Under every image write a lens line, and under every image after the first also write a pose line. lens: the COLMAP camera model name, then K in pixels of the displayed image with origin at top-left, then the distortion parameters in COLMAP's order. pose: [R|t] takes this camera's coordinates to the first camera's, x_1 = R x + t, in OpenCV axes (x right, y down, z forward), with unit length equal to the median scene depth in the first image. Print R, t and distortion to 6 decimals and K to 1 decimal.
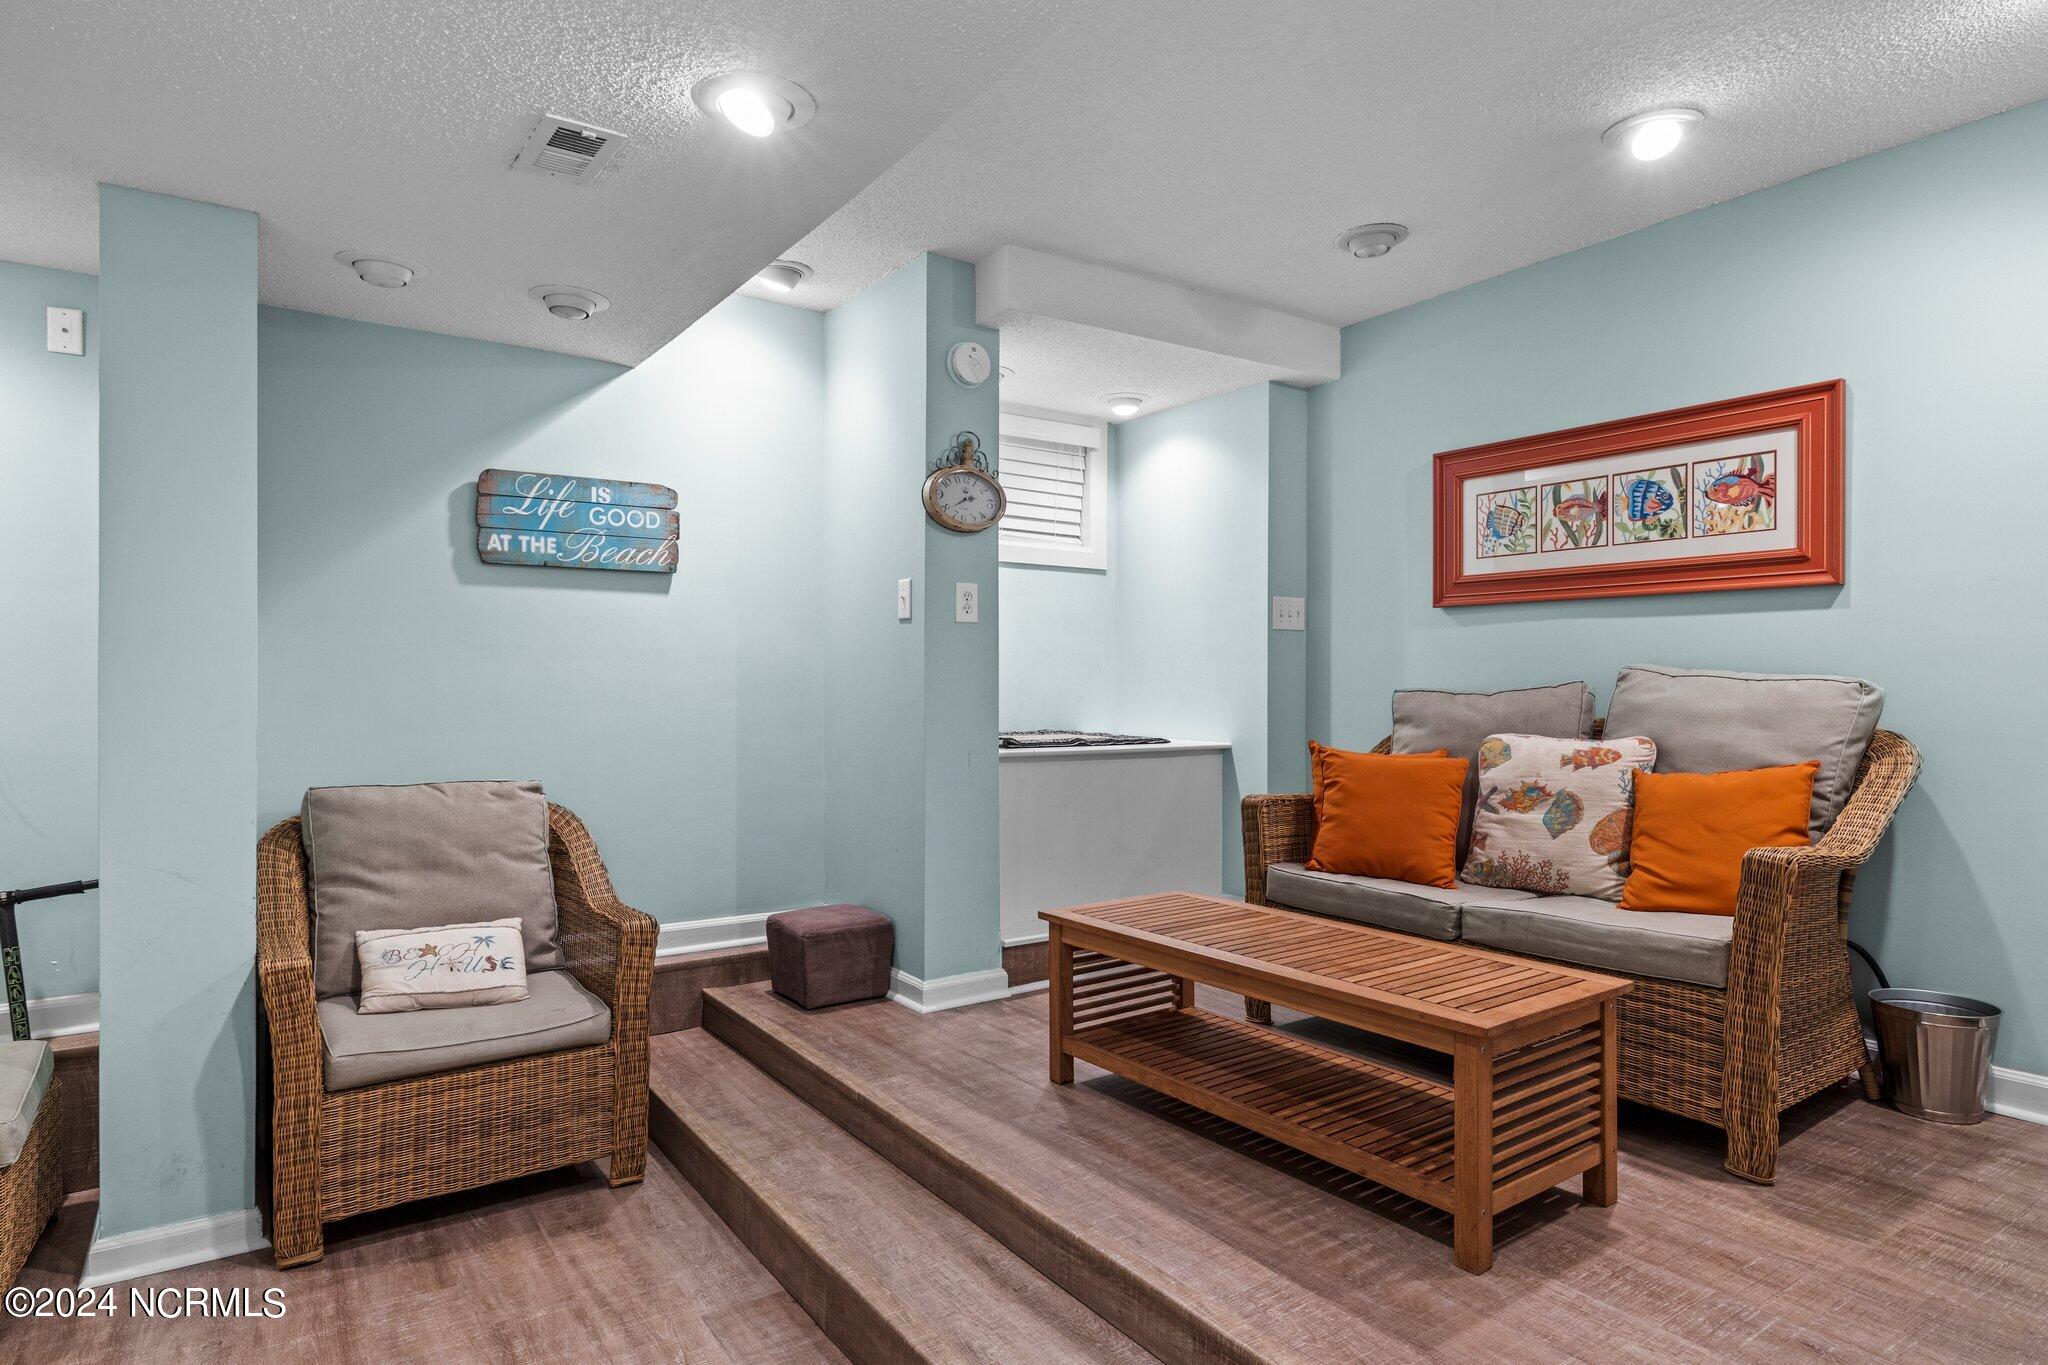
lens RADIAL K [[1143.2, 0, 1021.7], [0, 1143.2, 689.3], [0, 0, 1]] dist [-0.001157, -0.000189]
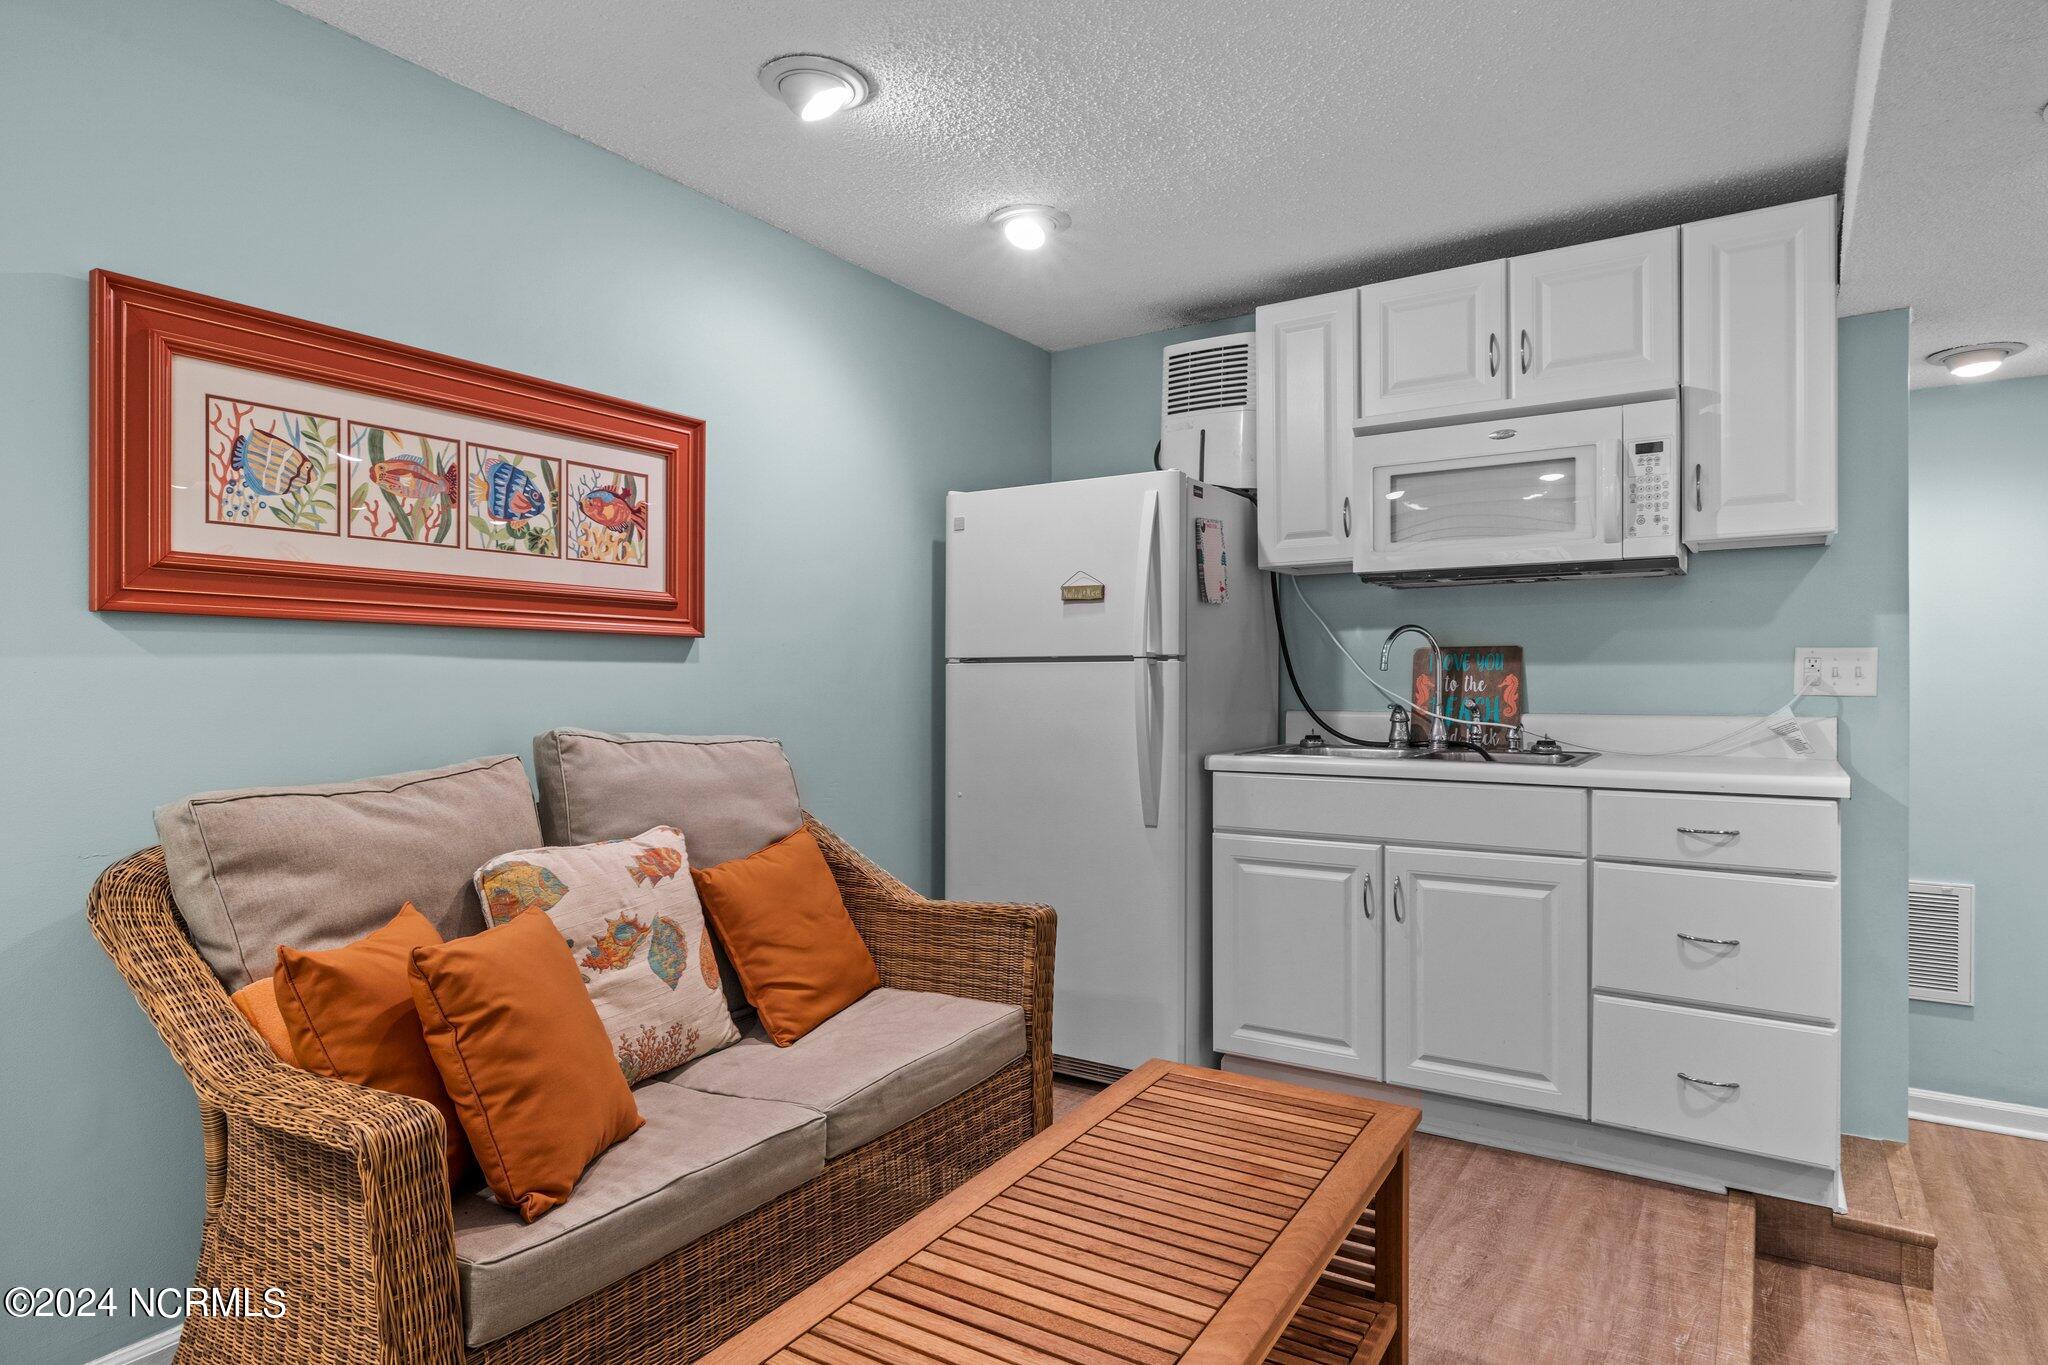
lens RADIAL K [[1143.2, 0, 1021.7], [0, 1143.2, 689.3], [0, 0, 1]] dist [-0.001157, -0.000189]
pose [[-0.377841, -0.006793, 0.925846, -0.229173], [0.005790, 0.999936, 0.009699, -0.050796], [-0.925852, 0.009026, -0.377778, 0.990876]]
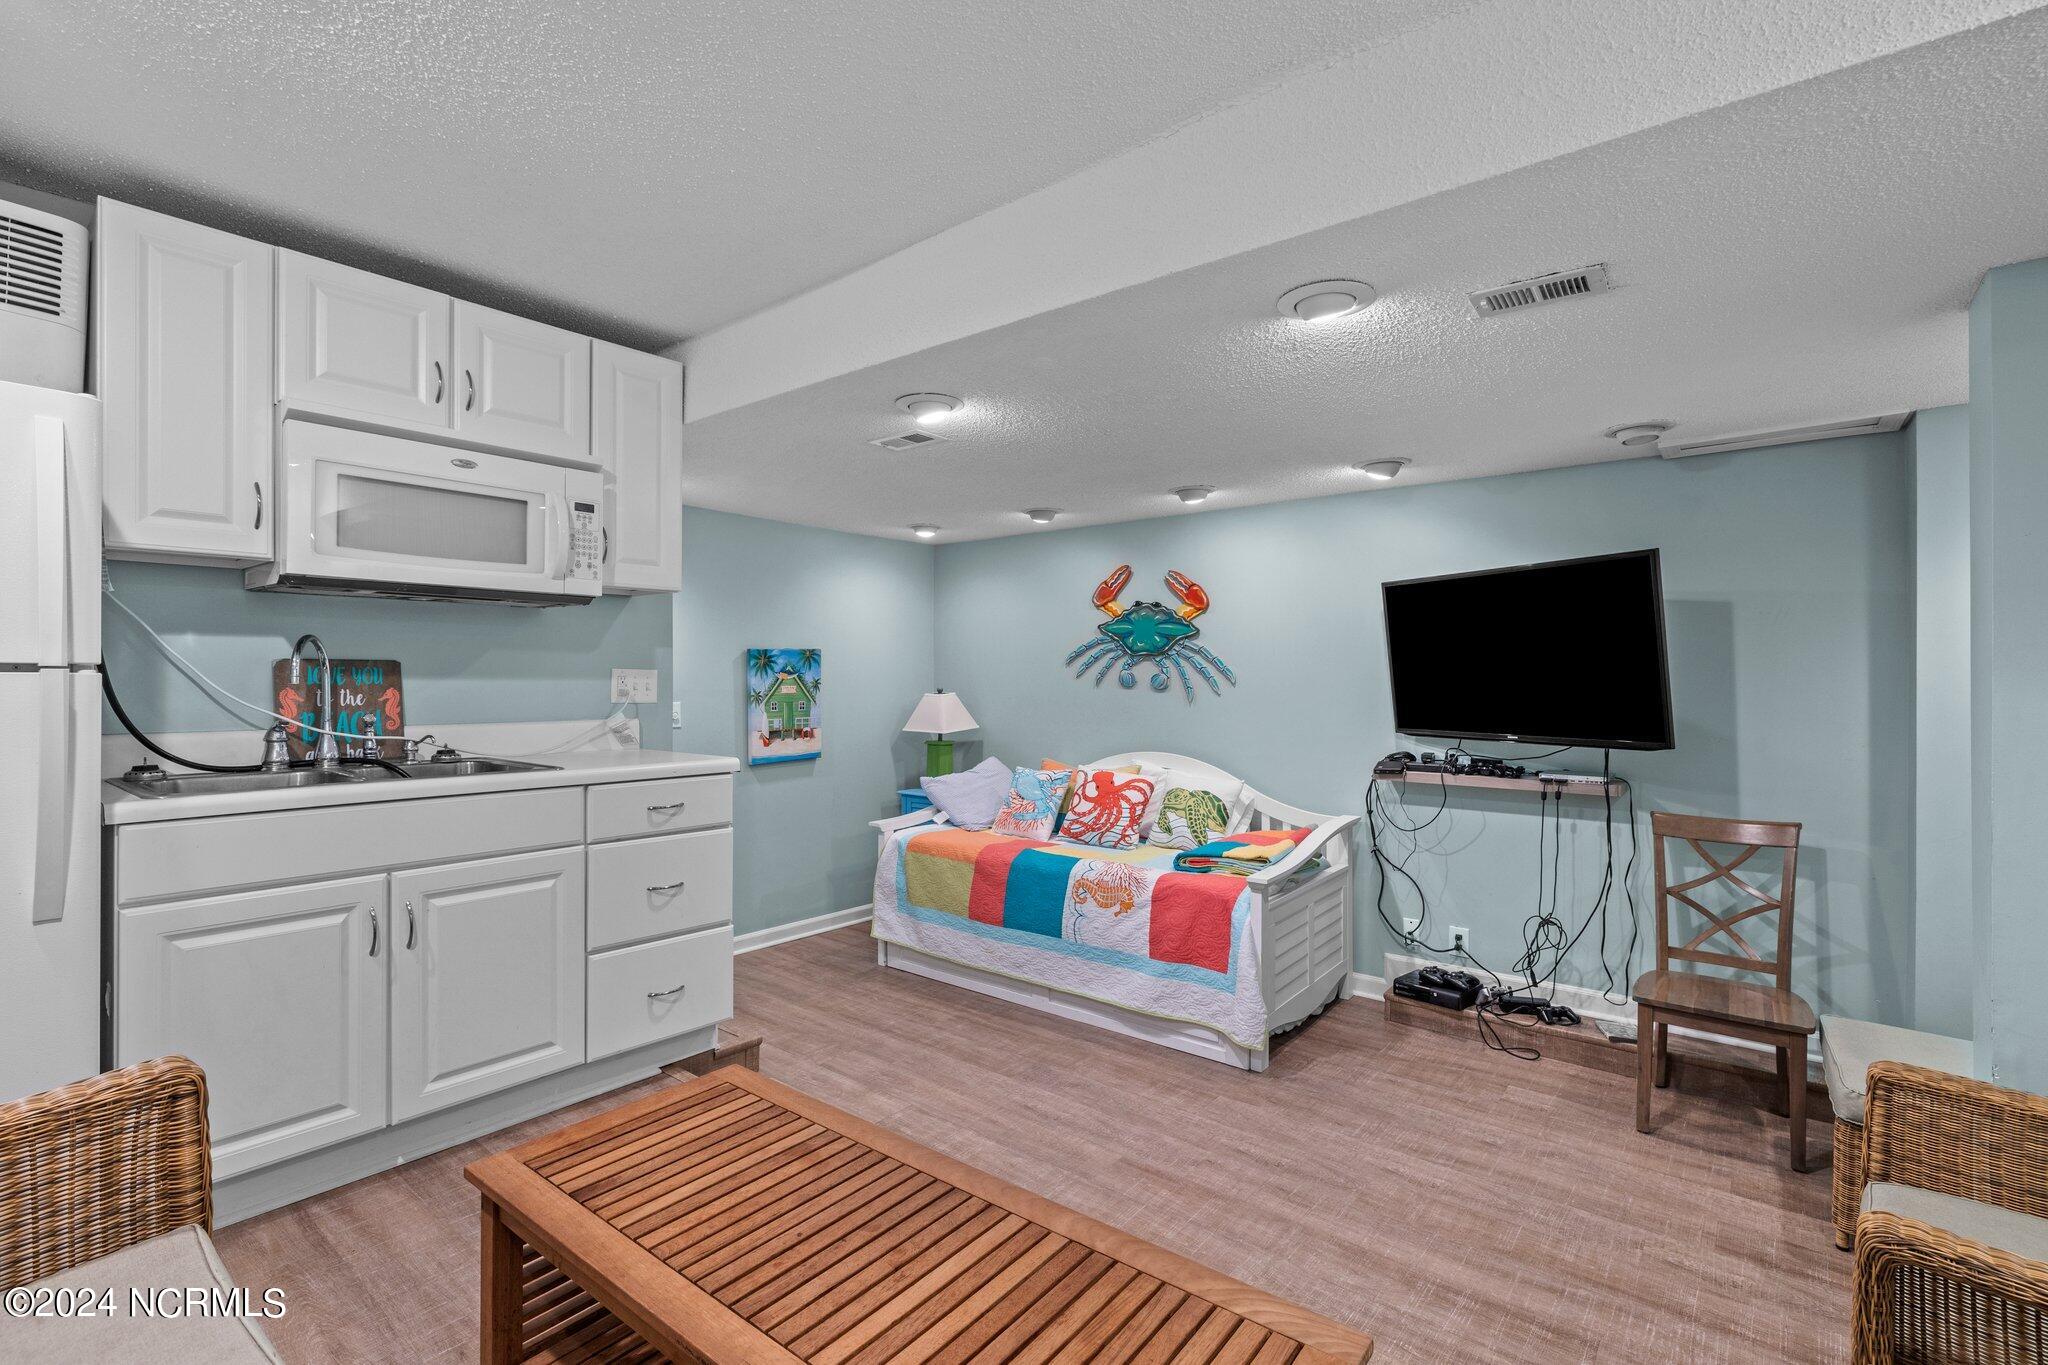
lens RADIAL K [[918.6, 0, 1025.5], [0, 918.6, 677.9], [0, 0, 1]] dist [-0.005307, -0.000391]
pose [[-0.959568, -0.003229, -0.281459, 0.225417], [-0.003411, 0.999994, 0.000157, -0.063109], [0.281457, 0.001110, -0.959573, 1.165240]]
